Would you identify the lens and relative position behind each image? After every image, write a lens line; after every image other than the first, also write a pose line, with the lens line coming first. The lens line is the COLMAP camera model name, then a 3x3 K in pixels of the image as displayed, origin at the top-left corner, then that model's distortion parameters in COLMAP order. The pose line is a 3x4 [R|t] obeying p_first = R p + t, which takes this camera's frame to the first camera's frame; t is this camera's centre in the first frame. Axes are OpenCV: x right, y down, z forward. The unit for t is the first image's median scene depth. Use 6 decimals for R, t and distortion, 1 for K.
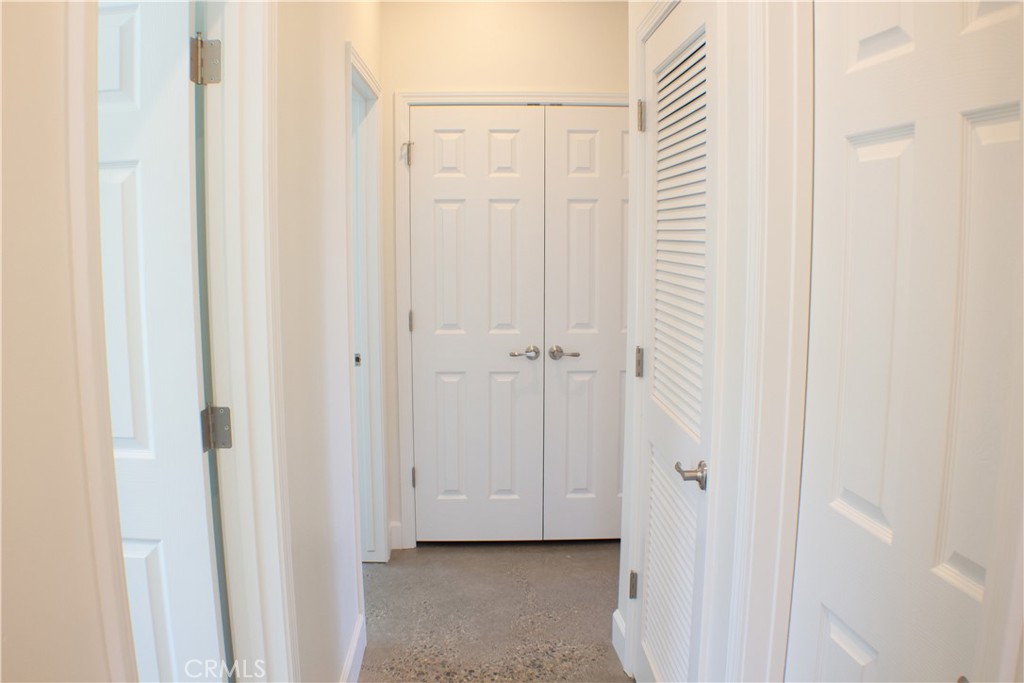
lens RADIAL K [[844.2, 0, 512.0], [0, 844.2, 341.5], [0, 0, 1]] dist [-0.213485, 0.075132]
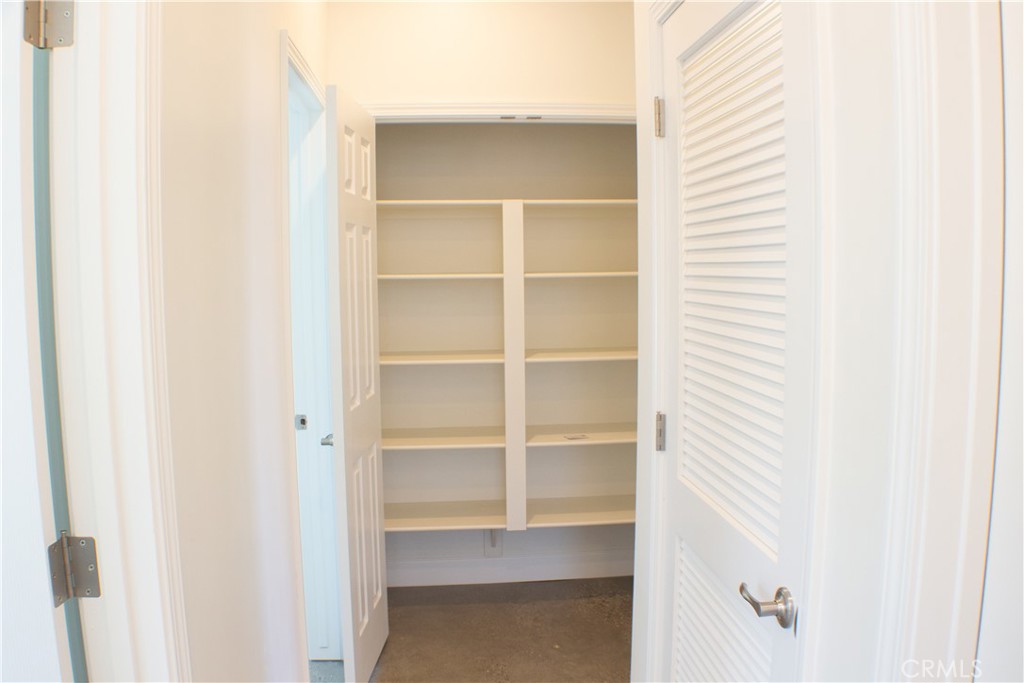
lens RADIAL K [[844.2, 0, 512.0], [0, 844.2, 341.5], [0, 0, 1]] dist [-0.213485, 0.075132]
pose [[0.998534, -0.014708, 0.052086, -0.033676], [0.016798, 0.999061, -0.039929, -0.040219], [-0.051450, 0.040745, 0.997844, 0.297009]]
